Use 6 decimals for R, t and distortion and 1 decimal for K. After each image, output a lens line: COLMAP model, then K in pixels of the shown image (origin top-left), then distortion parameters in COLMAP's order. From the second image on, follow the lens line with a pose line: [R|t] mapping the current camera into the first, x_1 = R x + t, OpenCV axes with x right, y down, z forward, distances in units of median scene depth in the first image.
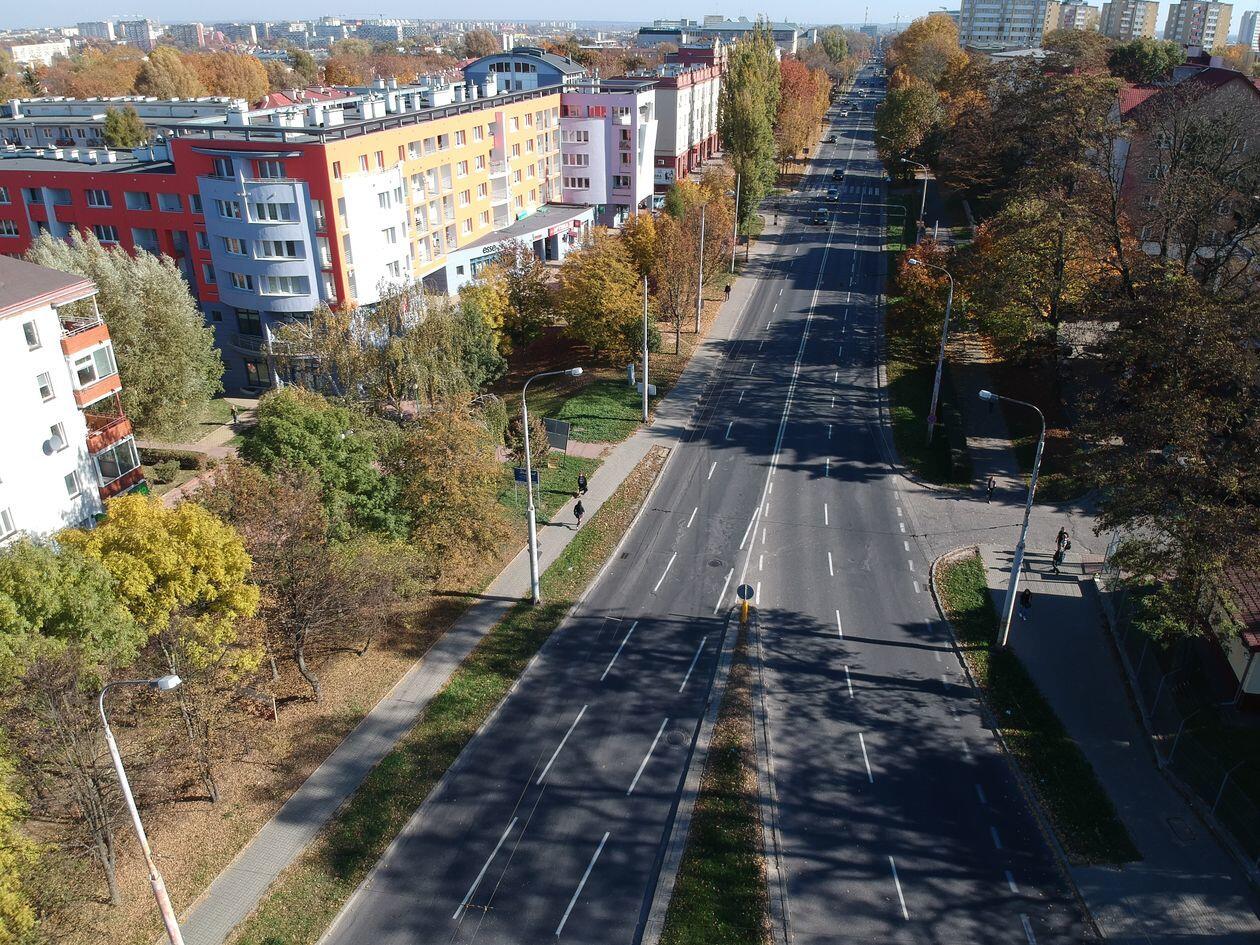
lens RADIAL K [[922.1, 0, 643.2], [0, 922.1, 471.3], [0, 0, 1]] dist [0.080868, -0.145593]
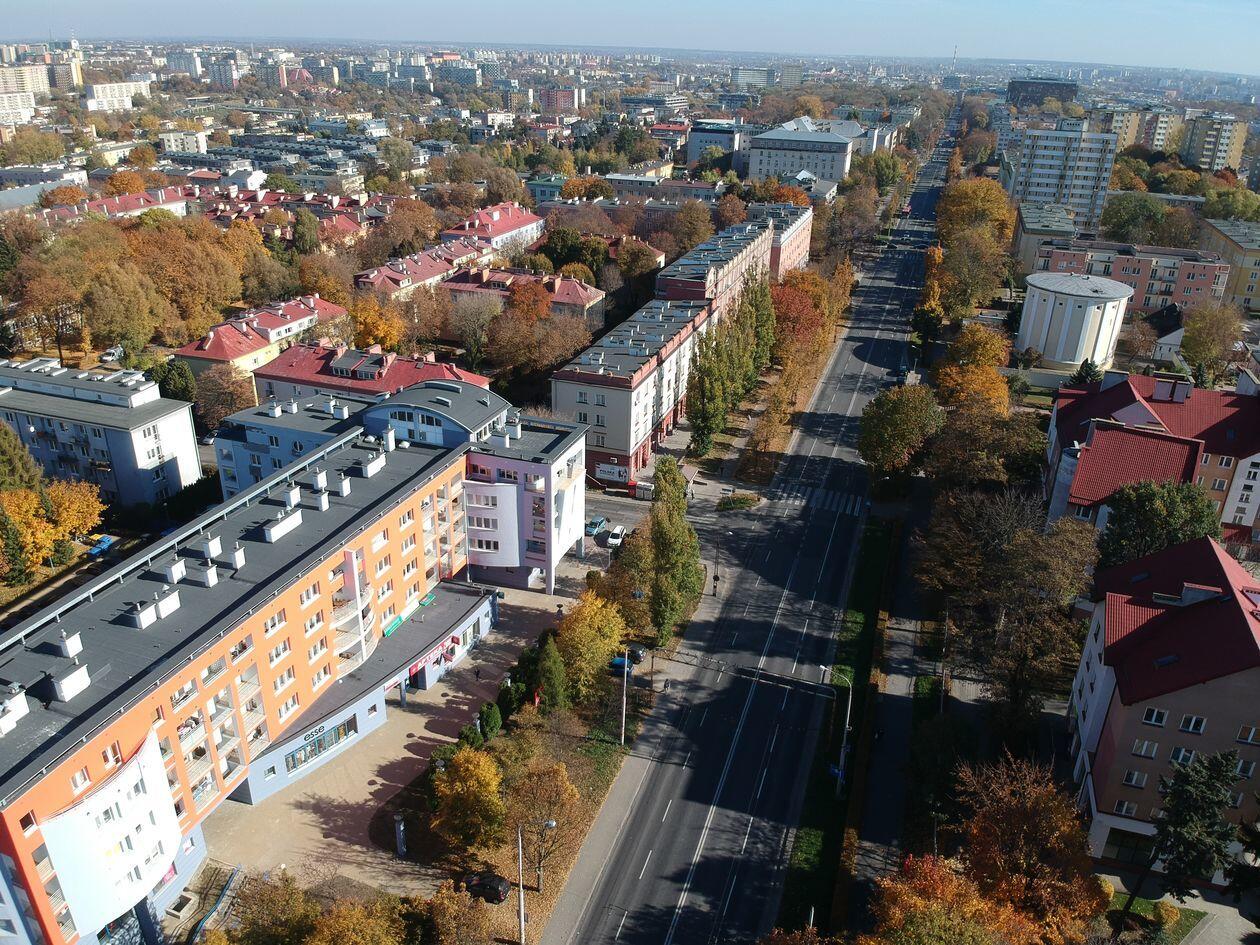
lens RADIAL K [[922.1, 0, 643.2], [0, 922.1, 471.3], [0, 0, 1]] dist [0.080868, -0.145593]
pose [[0.996016, 0.056029, -0.069371, 0.133814], [-0.057565, 0.998134, -0.020350, -0.374233], [0.068101, 0.024262, 0.997383, 0.147122]]
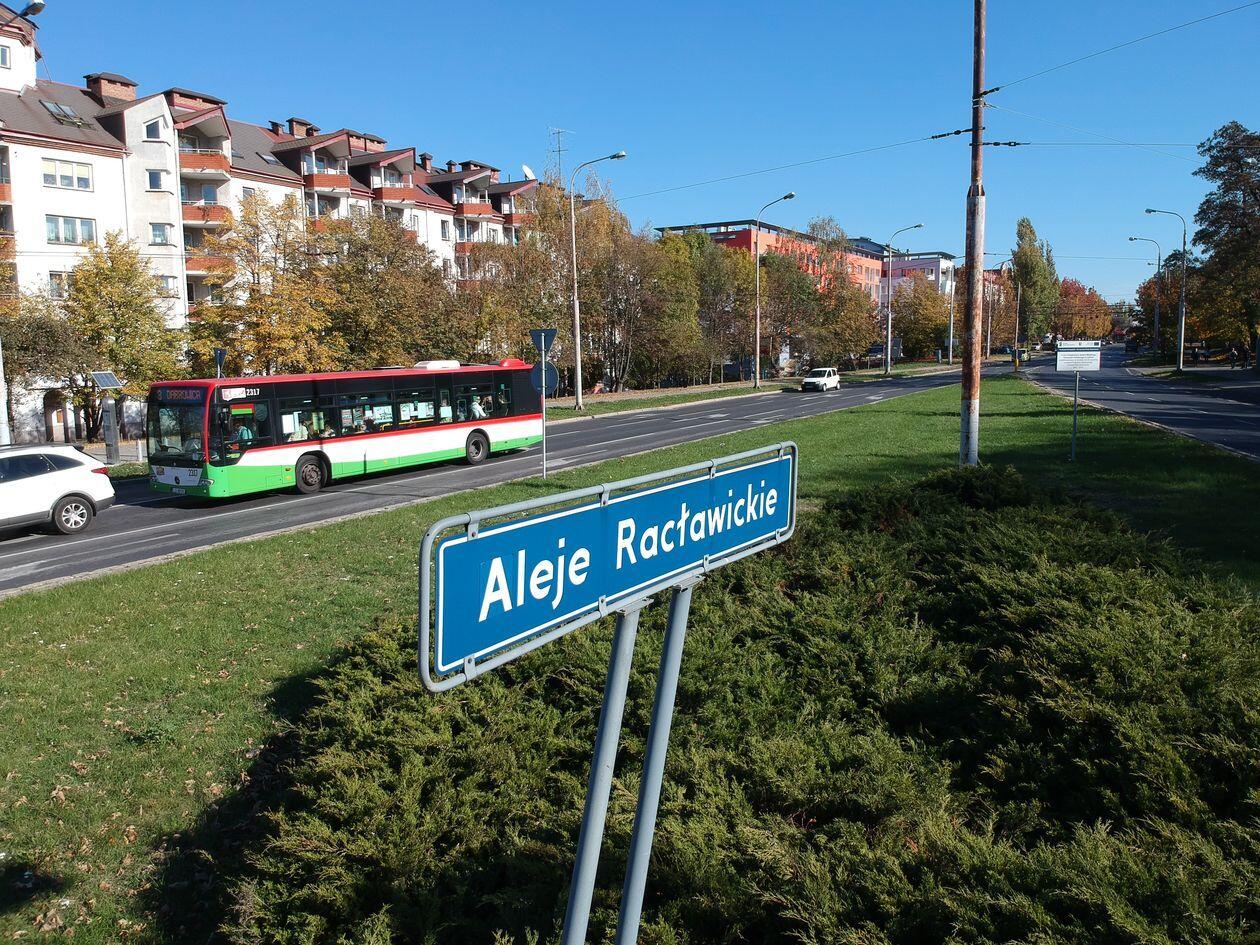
lens RADIAL K [[922.1, 0, 643.2], [0, 922.1, 471.3], [0, 0, 1]] dist [0.080868, -0.145593]
pose [[0.955612, 0.019027, -0.294013, -0.015517], [-0.110902, 0.947747, -0.299125, 0.341483], [0.272959, 0.318454, 0.907789, -0.255837]]
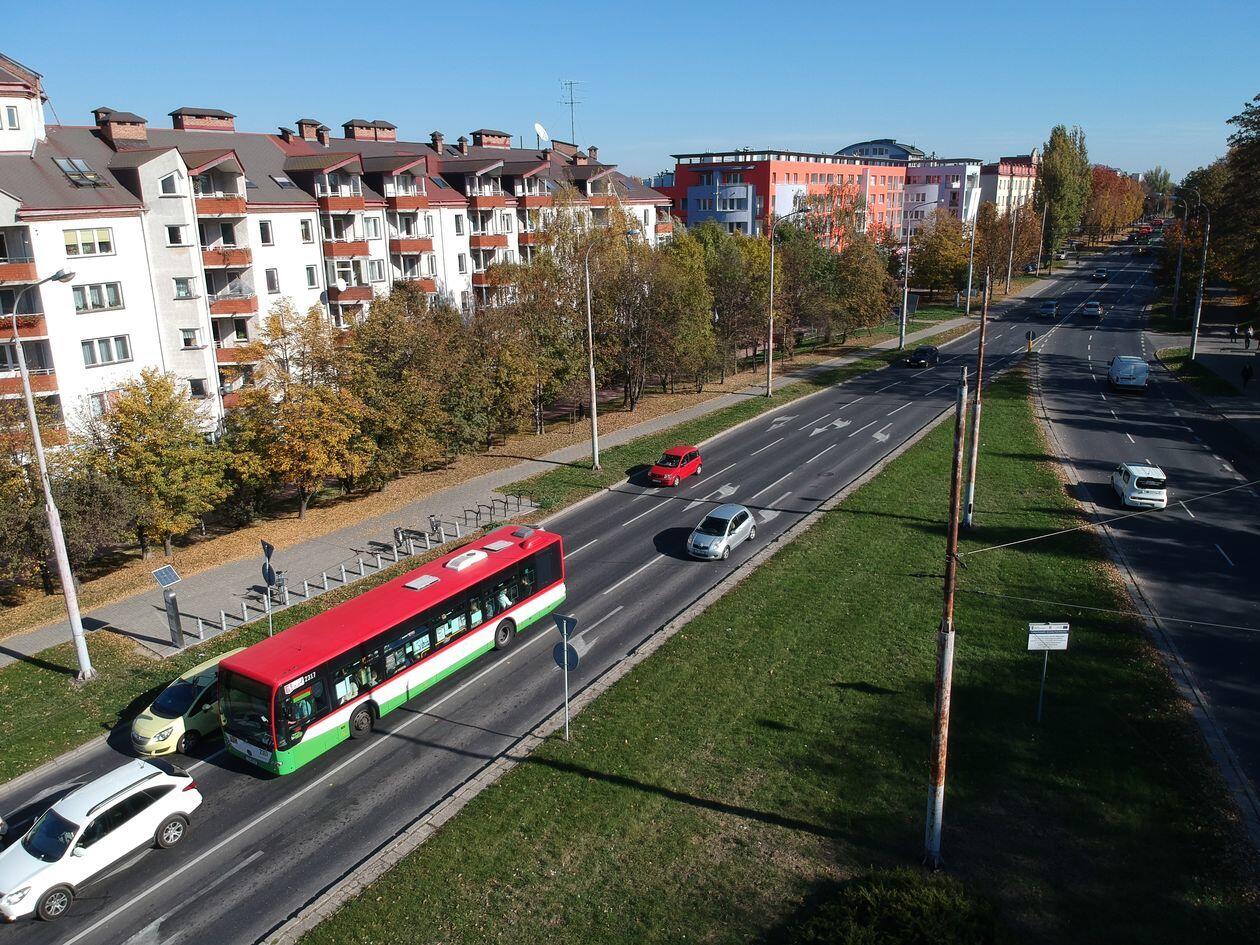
lens RADIAL K [[922.1, 0, 643.2], [0, 922.1, 471.3], [0, 0, 1]] dist [0.080868, -0.145593]
pose [[0.950648, 0.067609, -0.302815, -0.012908], [-0.116127, 0.982565, -0.145190, 0.260741], [0.287719, 0.173190, 0.941925, -0.295651]]
